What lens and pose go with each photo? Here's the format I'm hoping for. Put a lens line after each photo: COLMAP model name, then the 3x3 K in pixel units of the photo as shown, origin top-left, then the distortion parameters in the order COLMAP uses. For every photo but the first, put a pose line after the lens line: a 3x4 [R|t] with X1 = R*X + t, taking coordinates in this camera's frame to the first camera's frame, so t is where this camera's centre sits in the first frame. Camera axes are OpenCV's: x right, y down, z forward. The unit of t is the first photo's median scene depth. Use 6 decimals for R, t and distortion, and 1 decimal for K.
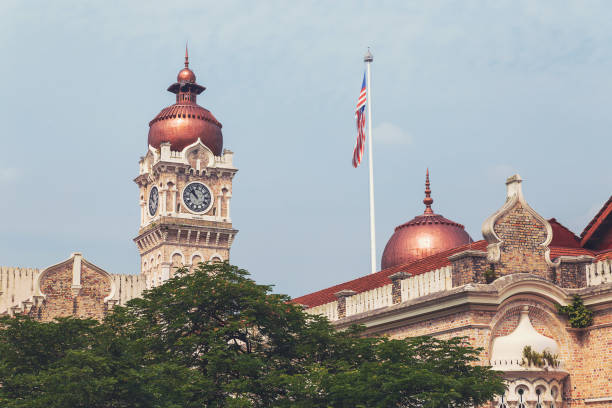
lens RADIAL K [[1217.5, 0, 306.0], [0, 1217.5, 204.0], [0, 0, 1]] dist [-0.025249, -0.241638]
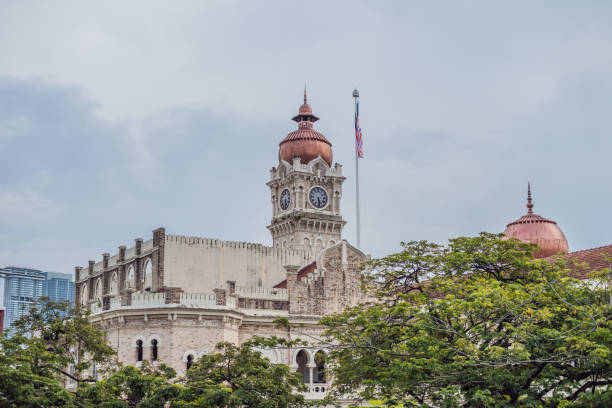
lens RADIAL K [[919.9, 0, 306.3], [0, 919.9, 190.6], [0, 0, 1]] dist [-0.003375, -0.010106]
pose [[0.997357, 0.020285, 0.069773, -0.176590], [-0.019688, 0.999764, -0.009231, -0.003430], [-0.069944, 0.007833, 0.997520, -0.041893]]
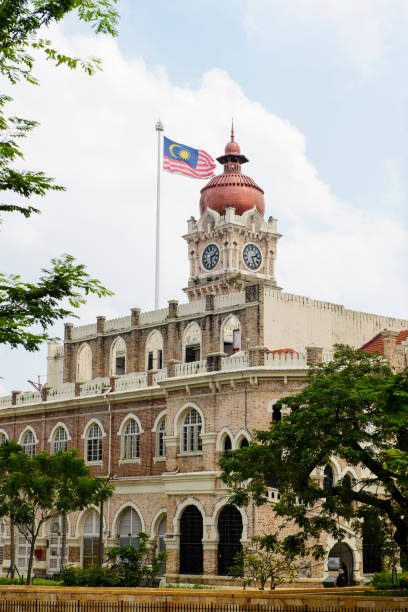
lens RADIAL K [[1217.5, 0, 204.0], [0, 1217.5, 306.0], [0, 0, 1]] dist [-0.025249, -0.241638]
pose [[0.962418, 0.067678, 0.263003, -0.431830], [-0.076561, 0.996784, 0.023661, 0.016922], [-0.260556, -0.042908, 0.964505, -0.094743]]
